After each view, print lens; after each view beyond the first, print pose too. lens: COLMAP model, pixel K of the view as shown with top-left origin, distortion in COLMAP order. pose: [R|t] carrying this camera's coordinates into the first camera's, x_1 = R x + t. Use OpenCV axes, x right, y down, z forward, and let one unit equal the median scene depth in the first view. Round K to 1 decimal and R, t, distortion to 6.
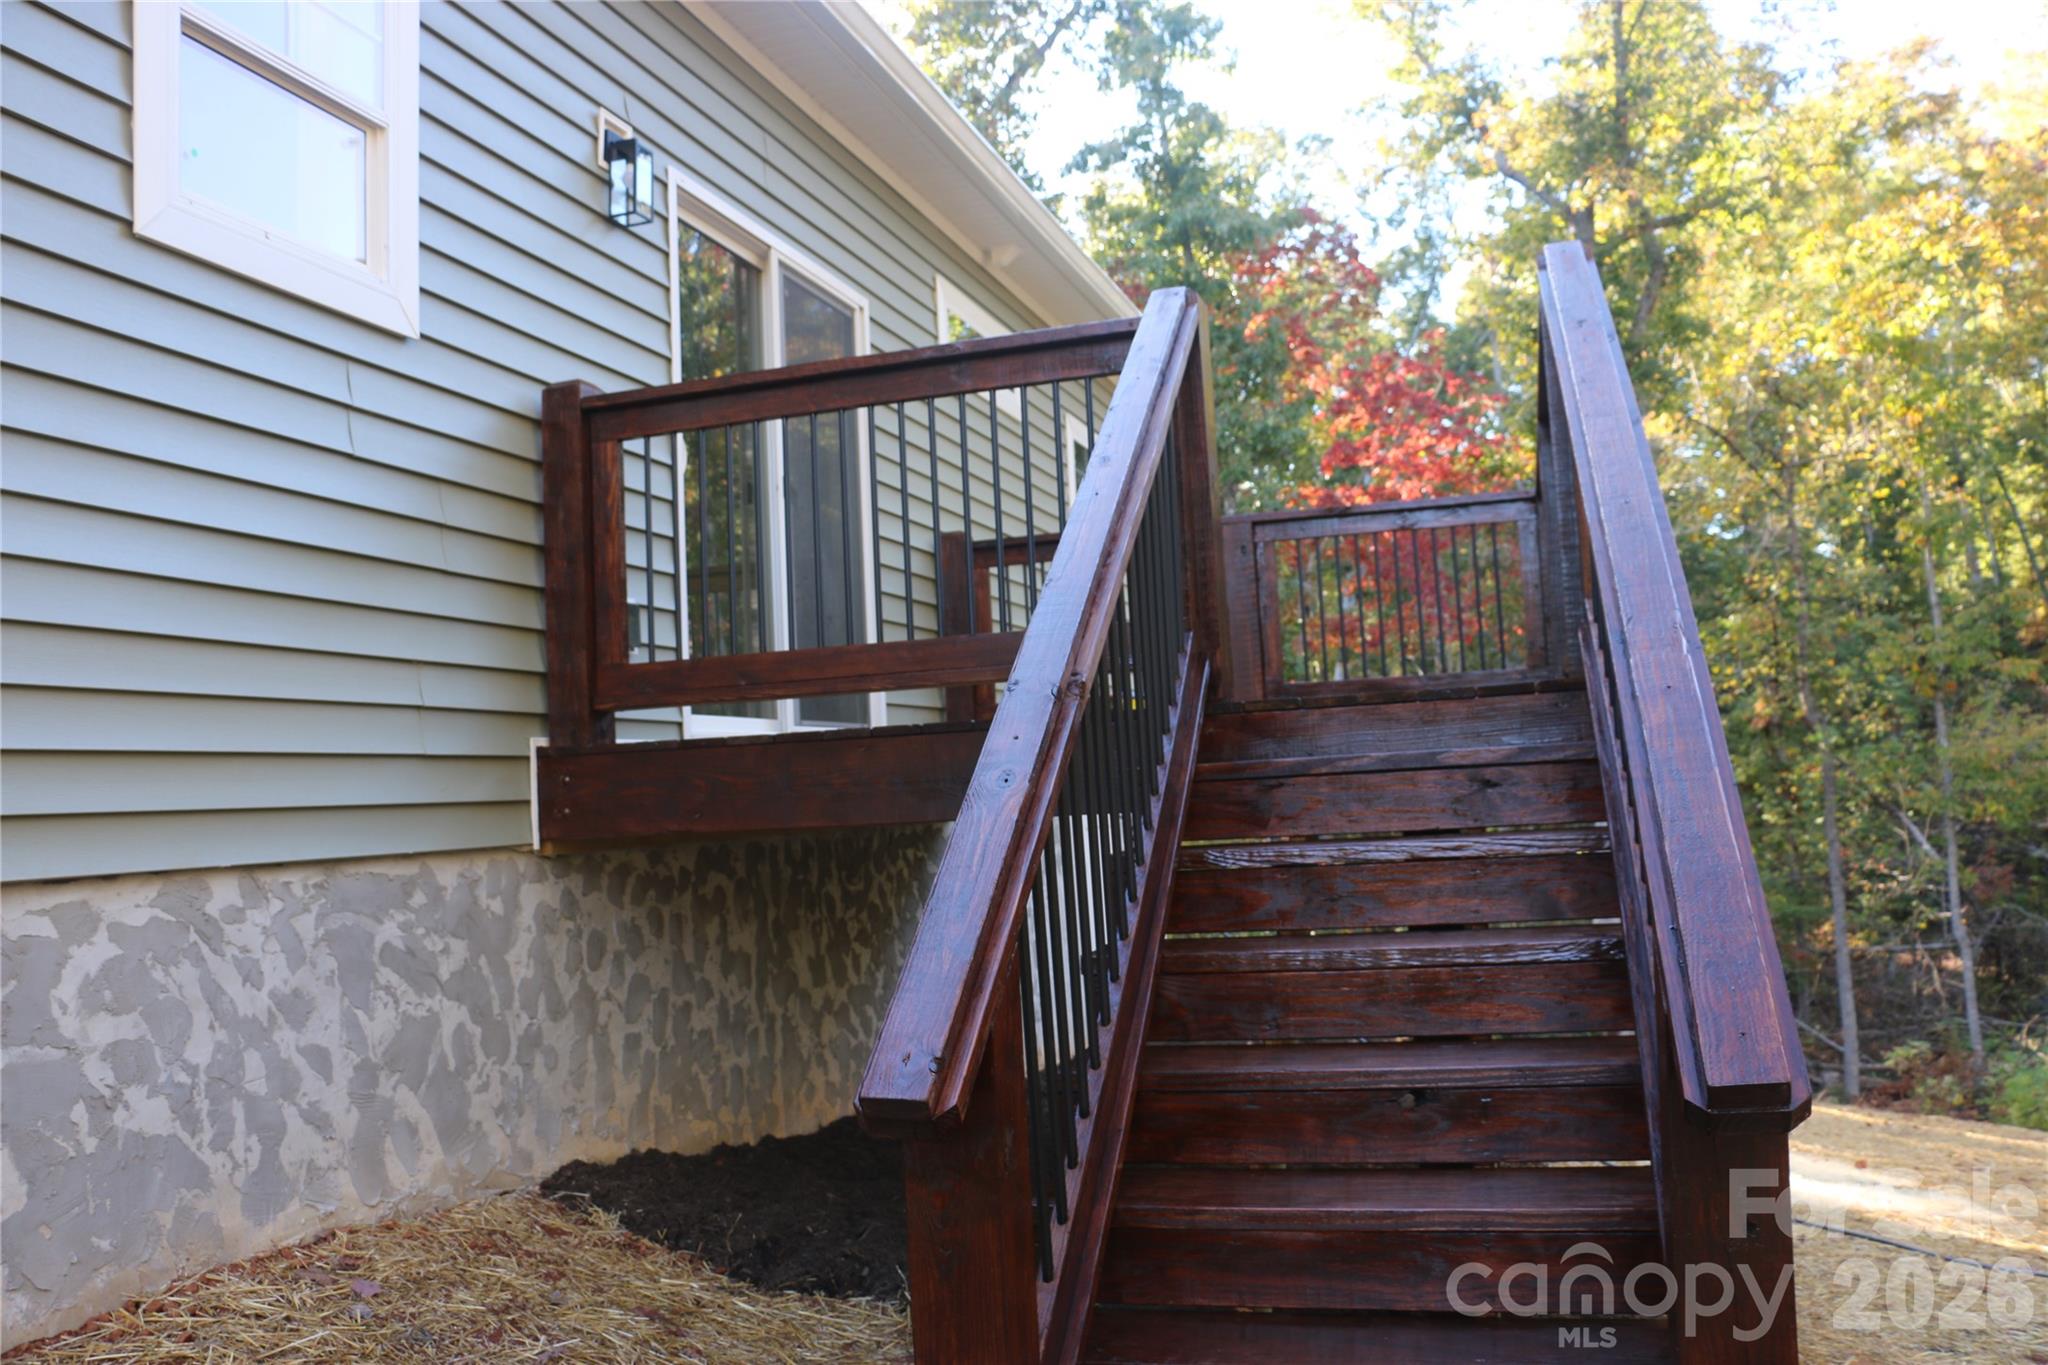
lens RADIAL K [[1665.7, 0, 1024.0], [0, 1665.7, 682.5], [0, 0, 1]] dist [-0.167075, 0.125807]
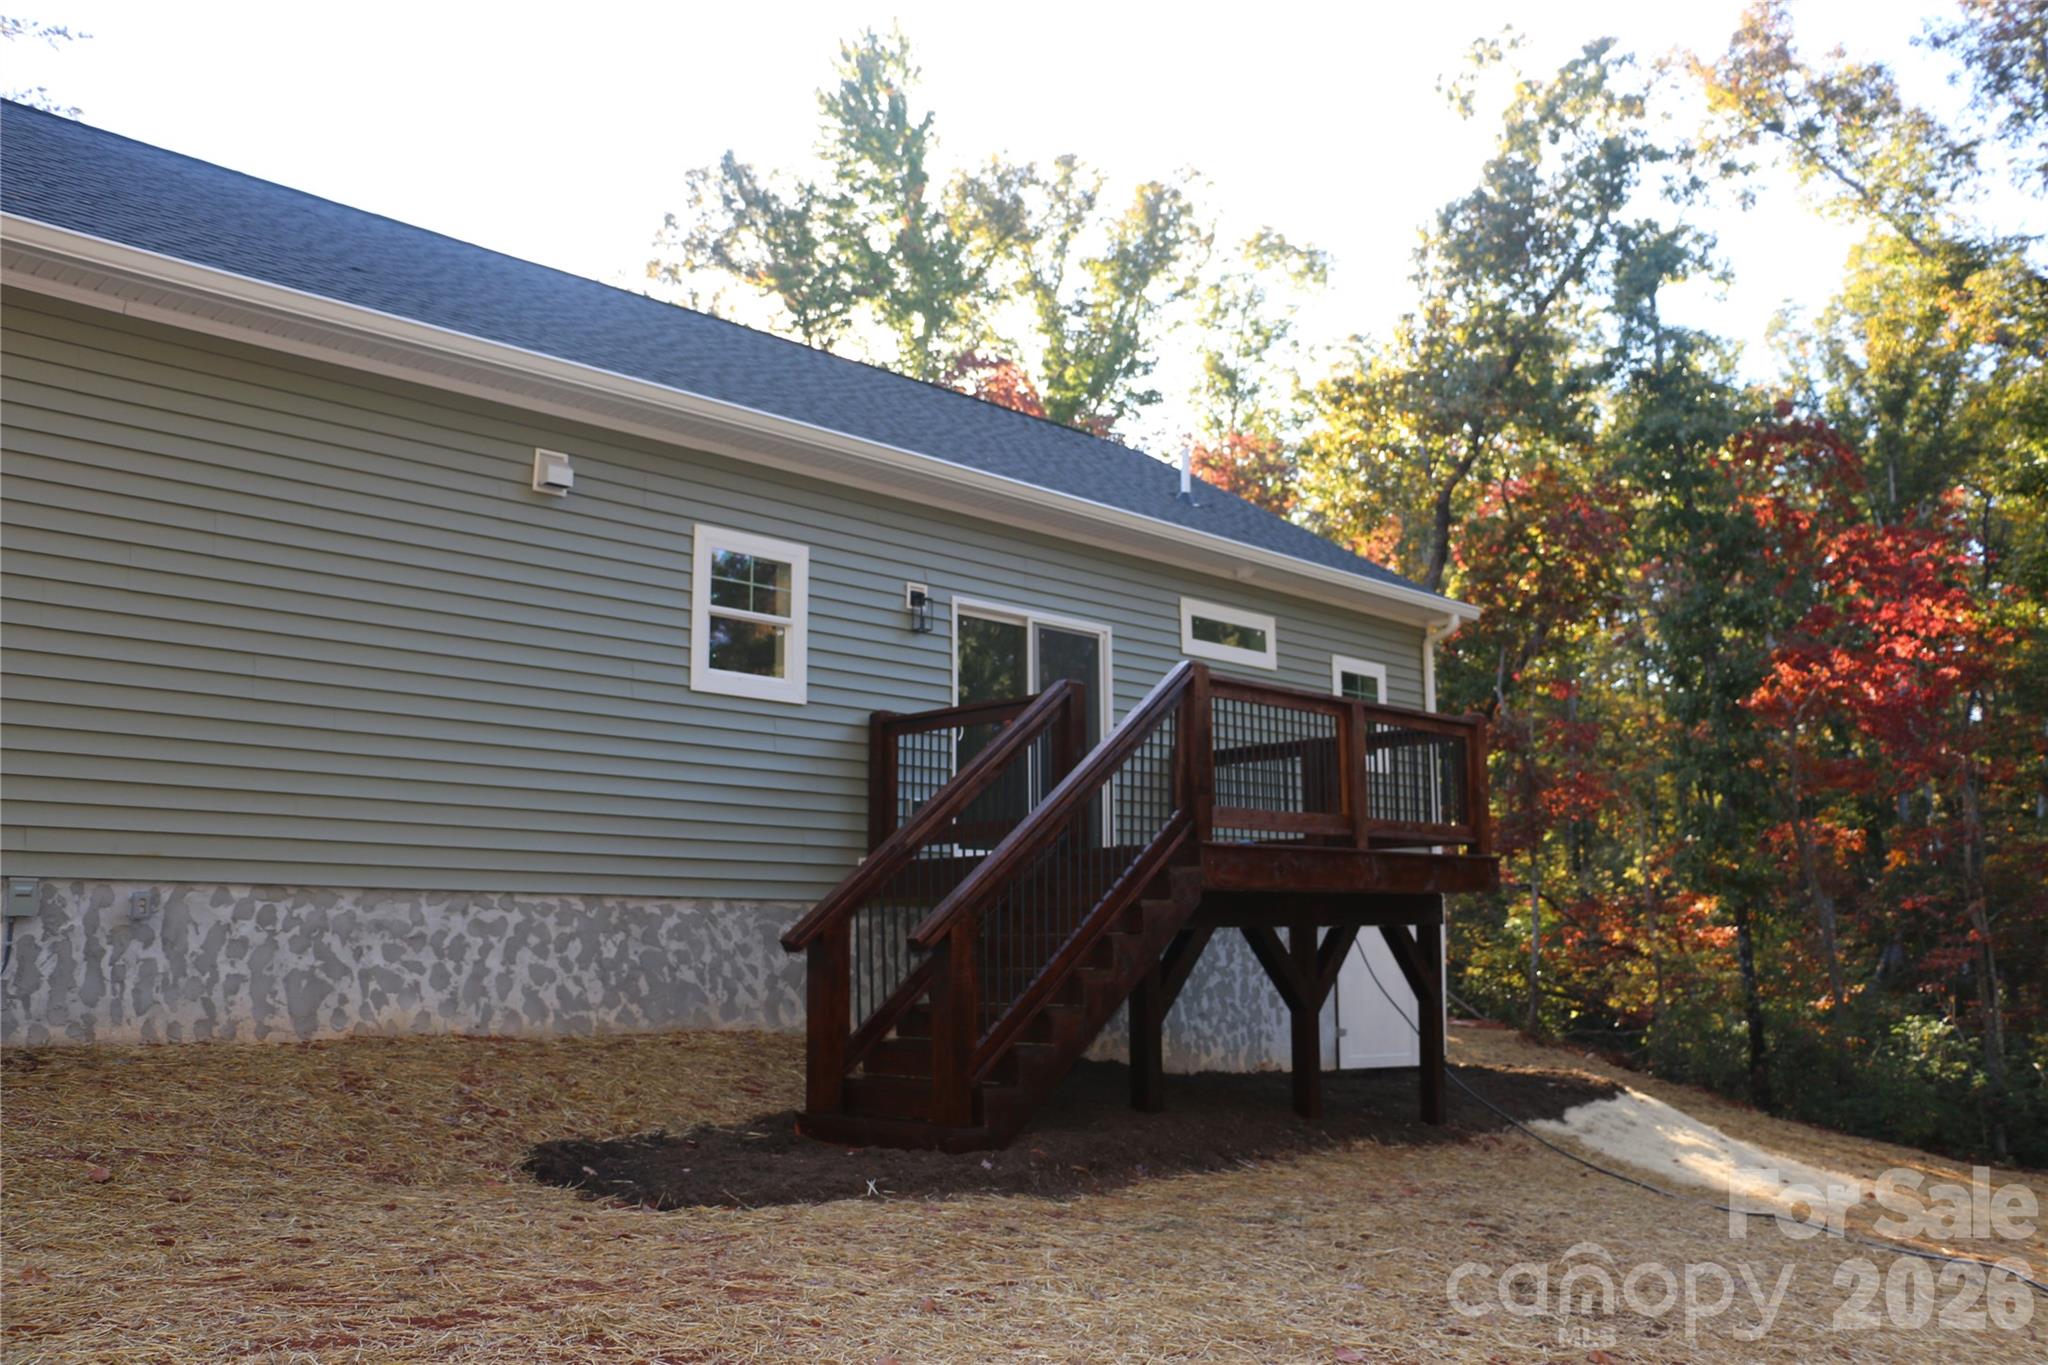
lens RADIAL K [[1665.7, 0, 1024.0], [0, 1665.7, 682.5], [0, 0, 1]] dist [-0.167075, 0.125807]
pose [[0.894989, -0.030873, -0.445018, 1.276779], [-0.005221, 0.996809, -0.079654, -0.039637], [0.446057, 0.073613, 0.891972, -1.391417]]
